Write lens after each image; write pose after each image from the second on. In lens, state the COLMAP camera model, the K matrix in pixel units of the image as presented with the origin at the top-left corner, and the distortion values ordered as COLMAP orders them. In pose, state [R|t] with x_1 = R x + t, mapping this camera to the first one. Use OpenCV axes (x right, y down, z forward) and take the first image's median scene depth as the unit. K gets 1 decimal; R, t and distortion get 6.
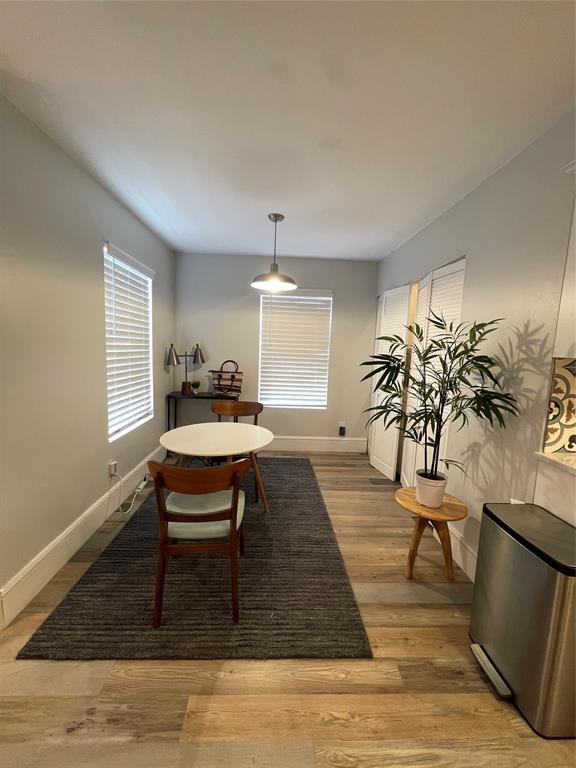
lens RADIAL K [[308.6, 0, 286.1], [0, 308.6, 381.6], [0, 0, 1]] dist [-0.004756, -0.000017]
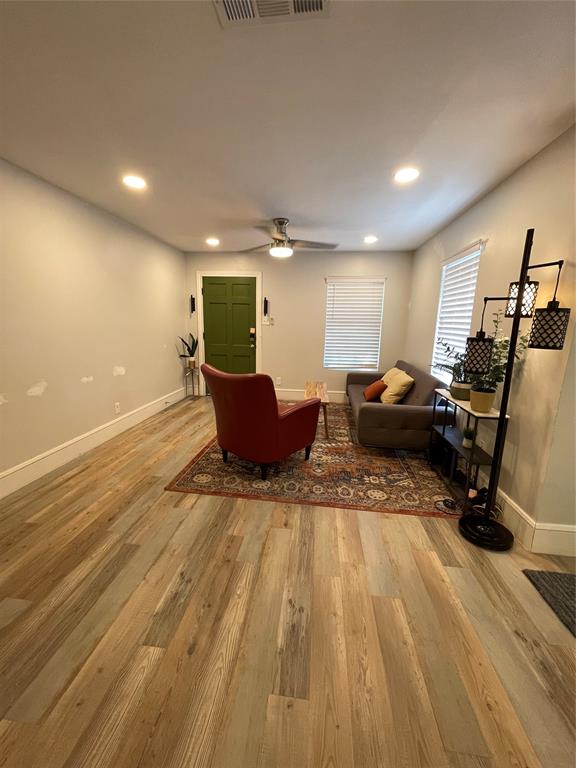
lens RADIAL K [[312.8, 0, 286.4], [0, 312.8, 378.3], [0, 0, 1]] dist [0.026244, -0.000163]
pose [[-0.147358, 0.147336, -0.978048, 0.389713], [-0.145972, 0.974775, 0.168836, 0.010960], [0.978252, 0.167647, -0.122134, 0.029175]]
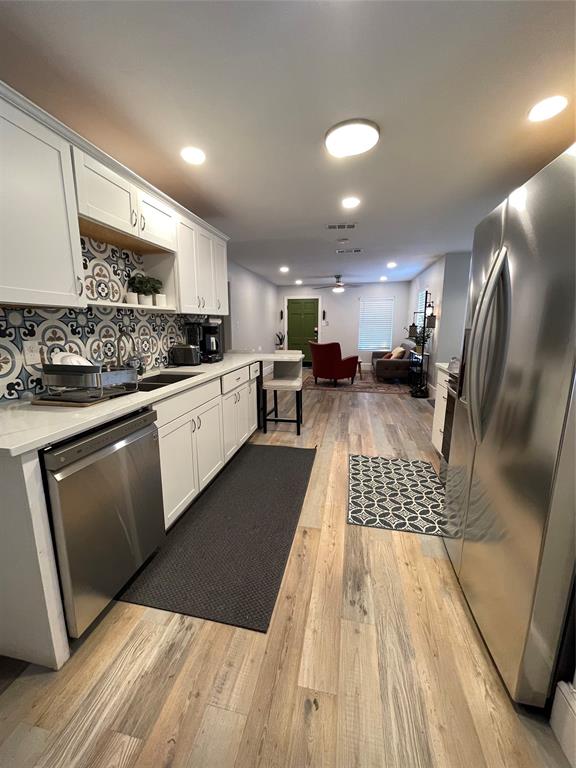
lens RADIAL K [[312.8, 0, 286.4], [0, 312.8, 378.3], [0, 0, 1]] dist [0.026244, -0.000163]
pose [[-0.237329, 0.132119, -0.962403, 2.891072], [-0.123978, 0.978487, 0.164900, 0.134936], [0.963486, 0.158453, -0.215843, 0.045506]]
